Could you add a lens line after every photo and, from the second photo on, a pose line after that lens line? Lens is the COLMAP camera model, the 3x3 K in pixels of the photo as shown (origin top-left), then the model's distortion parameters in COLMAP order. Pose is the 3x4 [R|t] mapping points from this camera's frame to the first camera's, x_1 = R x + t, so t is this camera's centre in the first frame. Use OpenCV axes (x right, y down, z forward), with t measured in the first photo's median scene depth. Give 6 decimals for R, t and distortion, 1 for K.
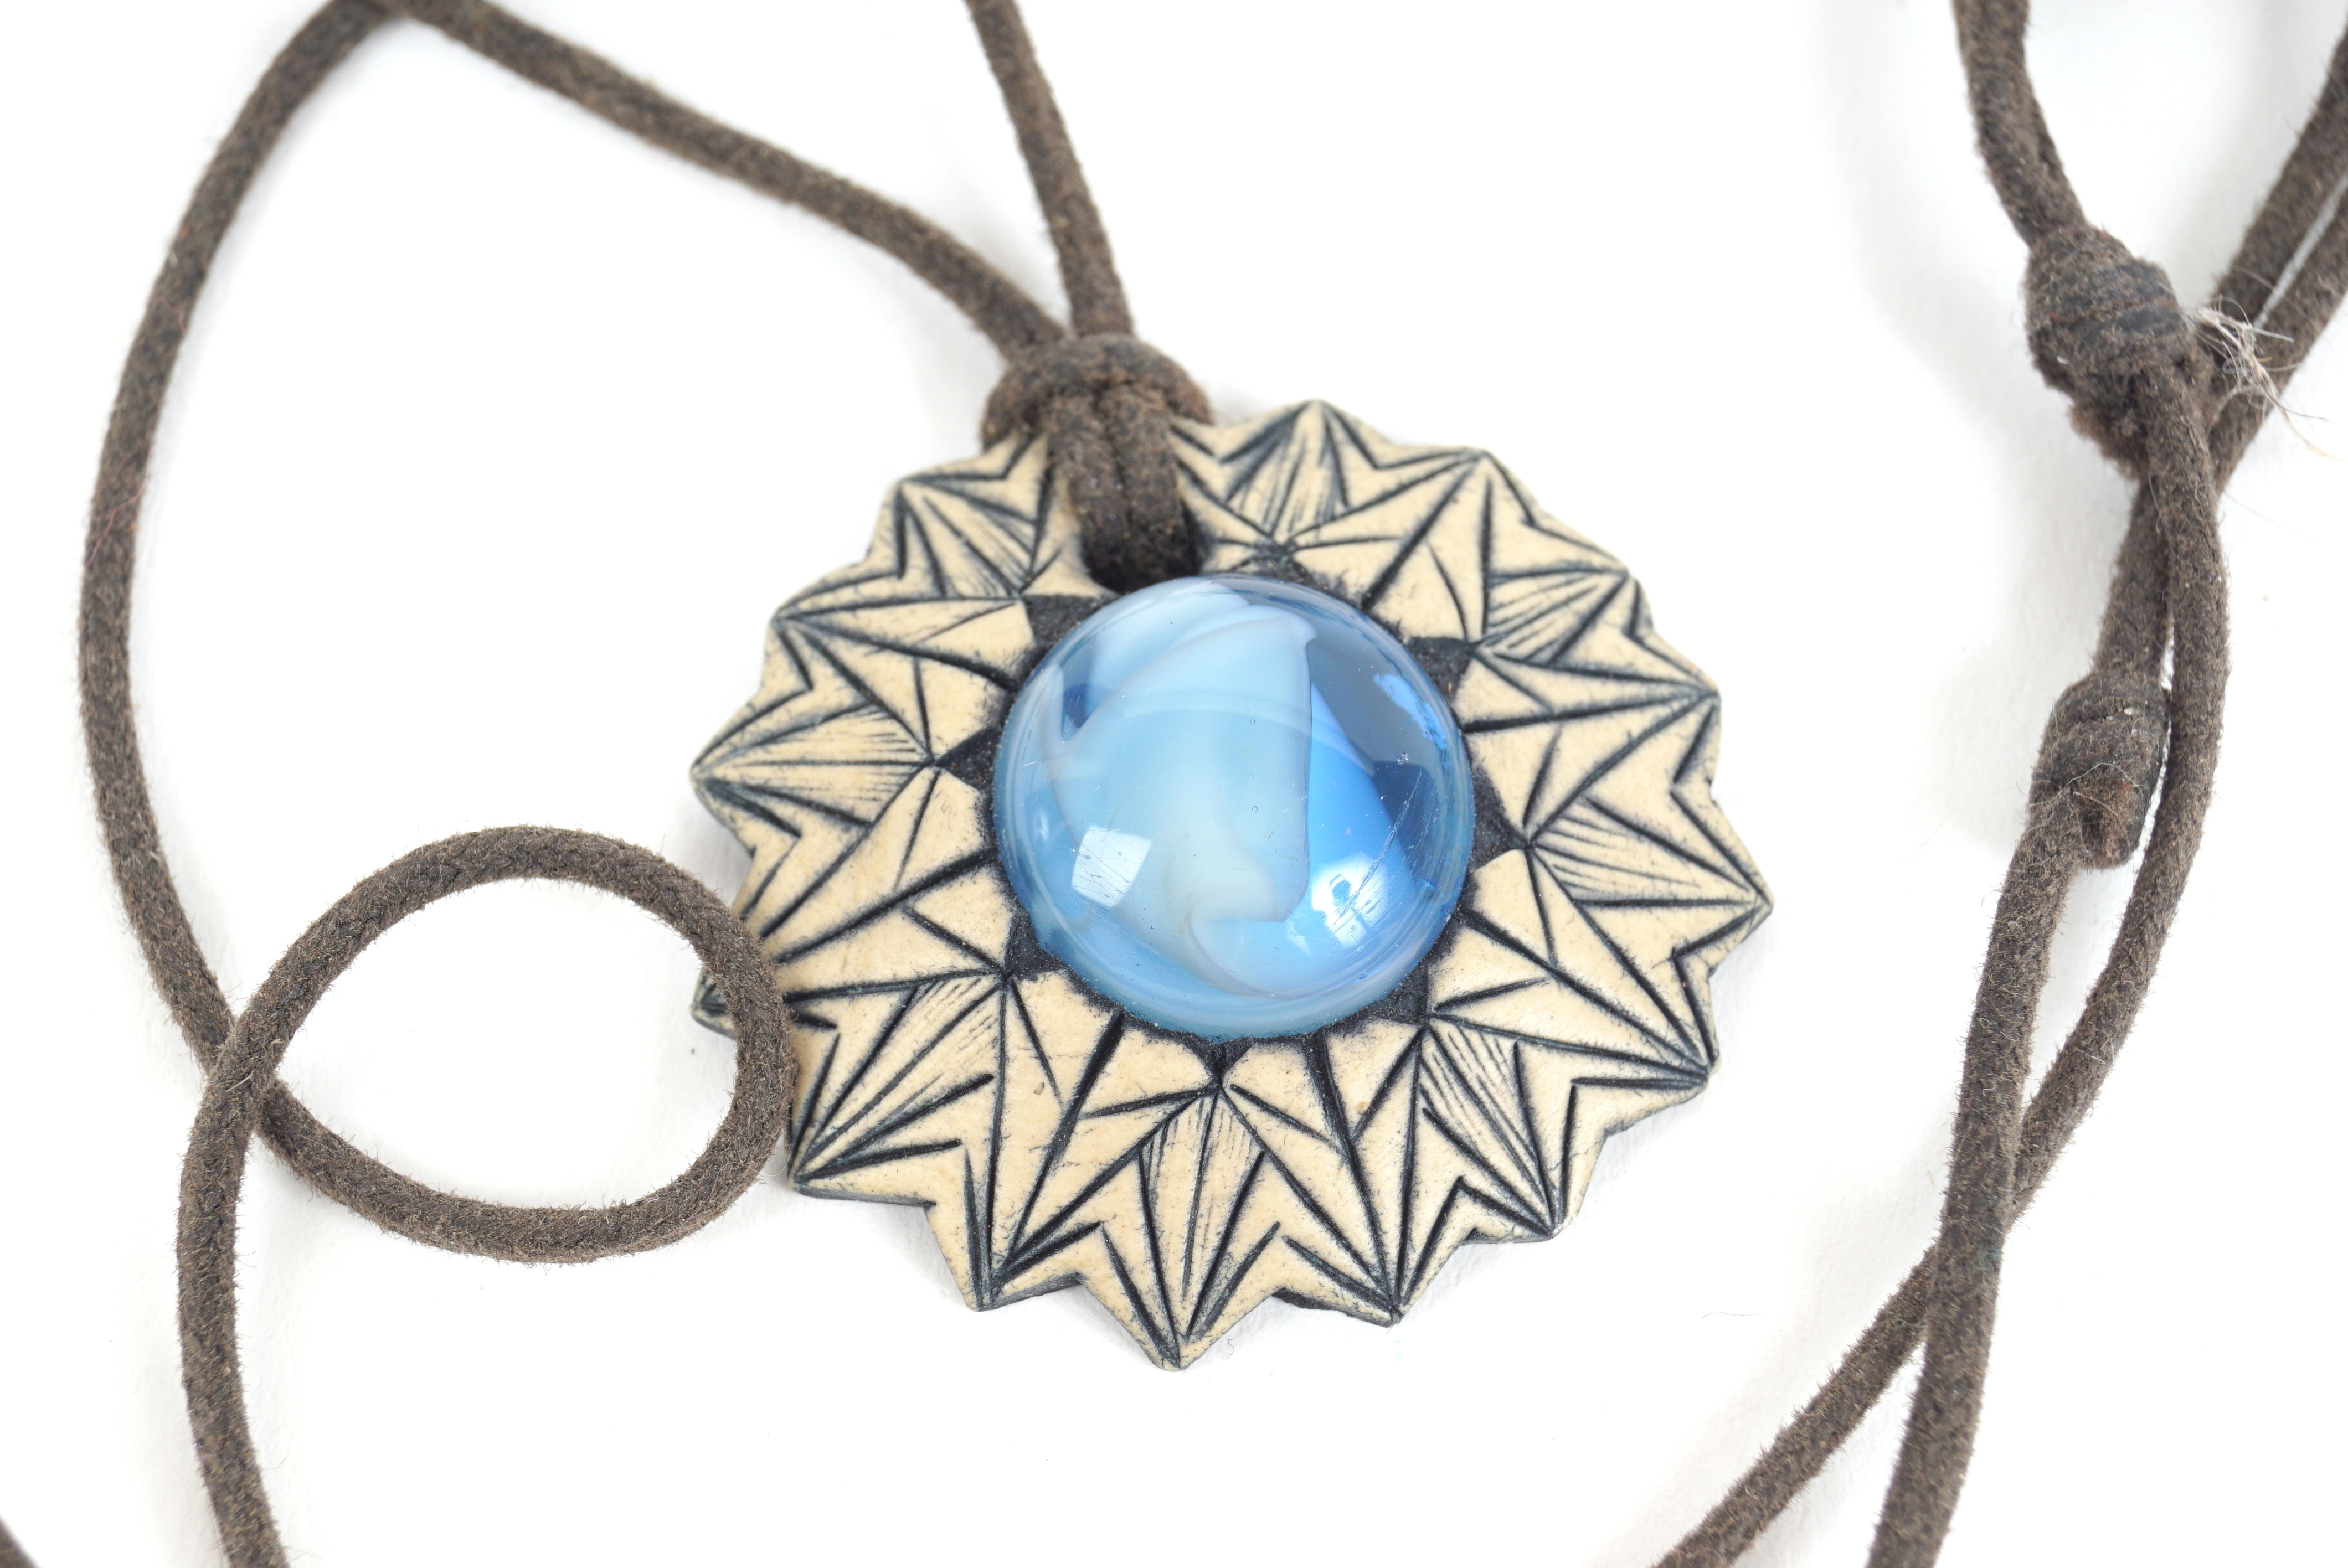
lens RADIAL K [[5443.1, 0, 1174.0], [0, 5443.1, 784.0], [0, 0, 1]] dist [0.007722, 0.359459]
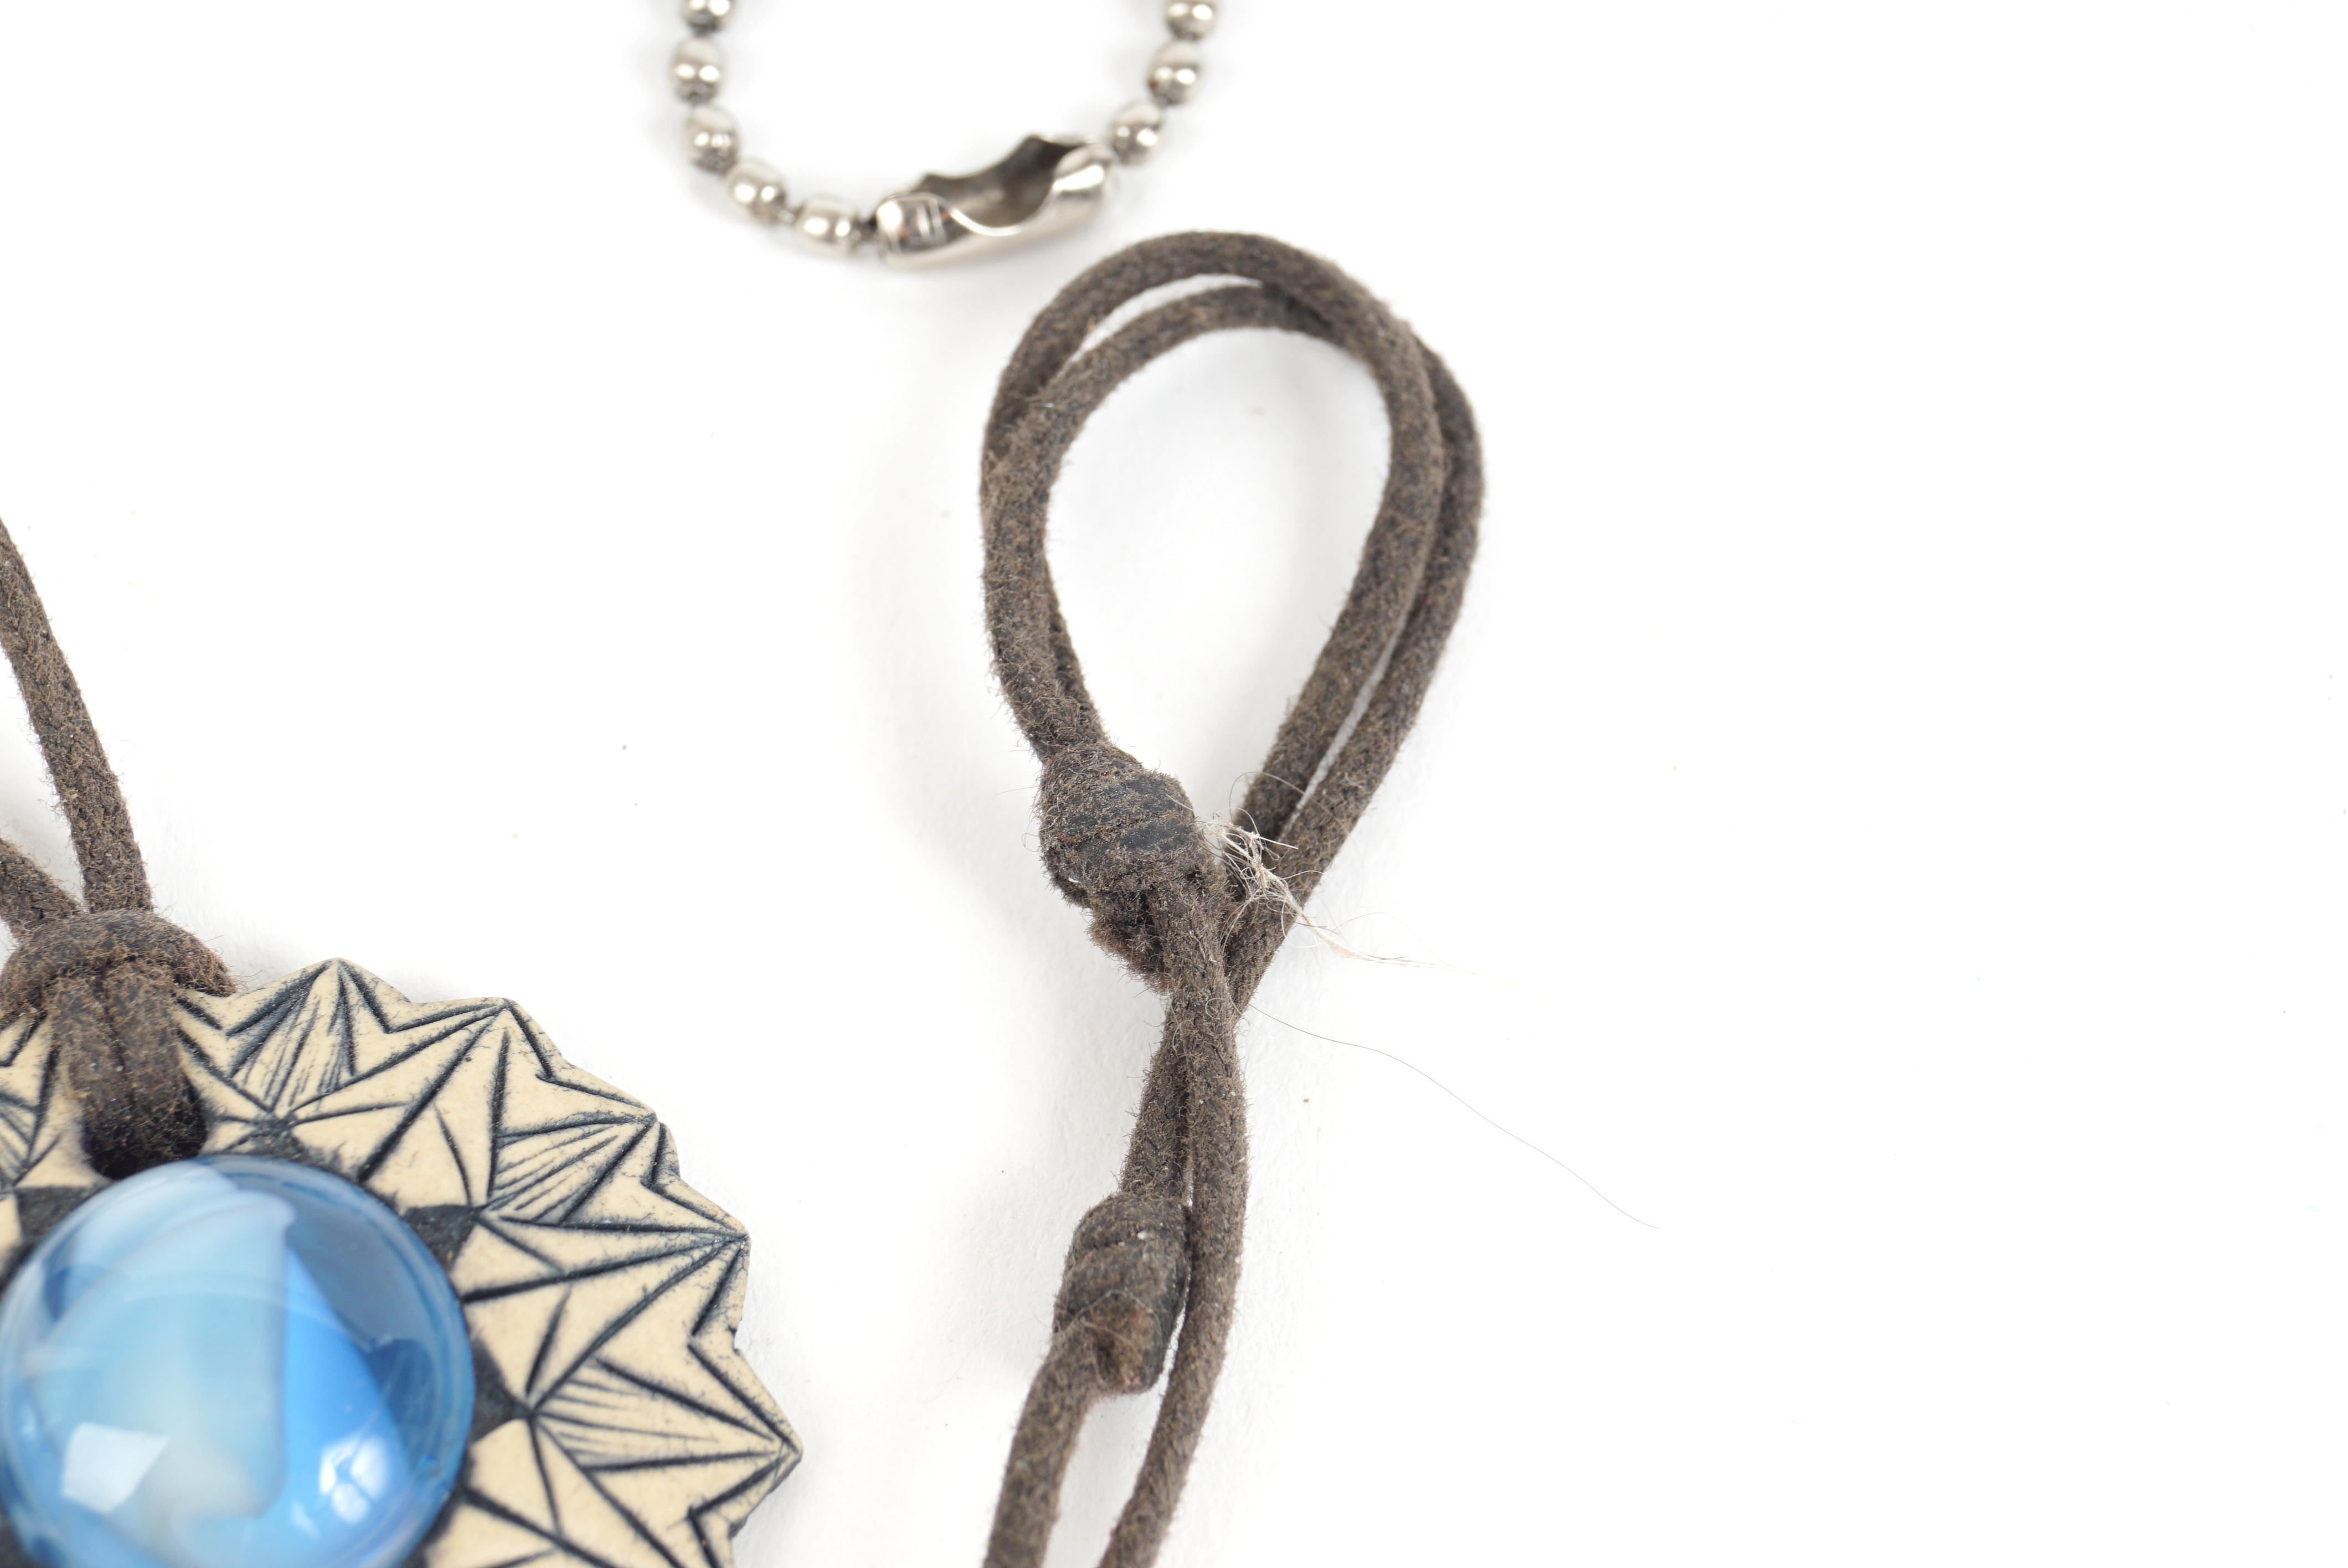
lens RADIAL K [[5443.1, 0, 1174.0], [0, 5443.1, 784.0], [0, 0, 1]] dist [0.007722, 0.359459]
pose [[0.997137, -0.059203, 0.047050, 0.137799], [0.061713, 0.996642, -0.053816, -0.041231], [-0.043706, 0.056566, 0.997442, 0.003428]]
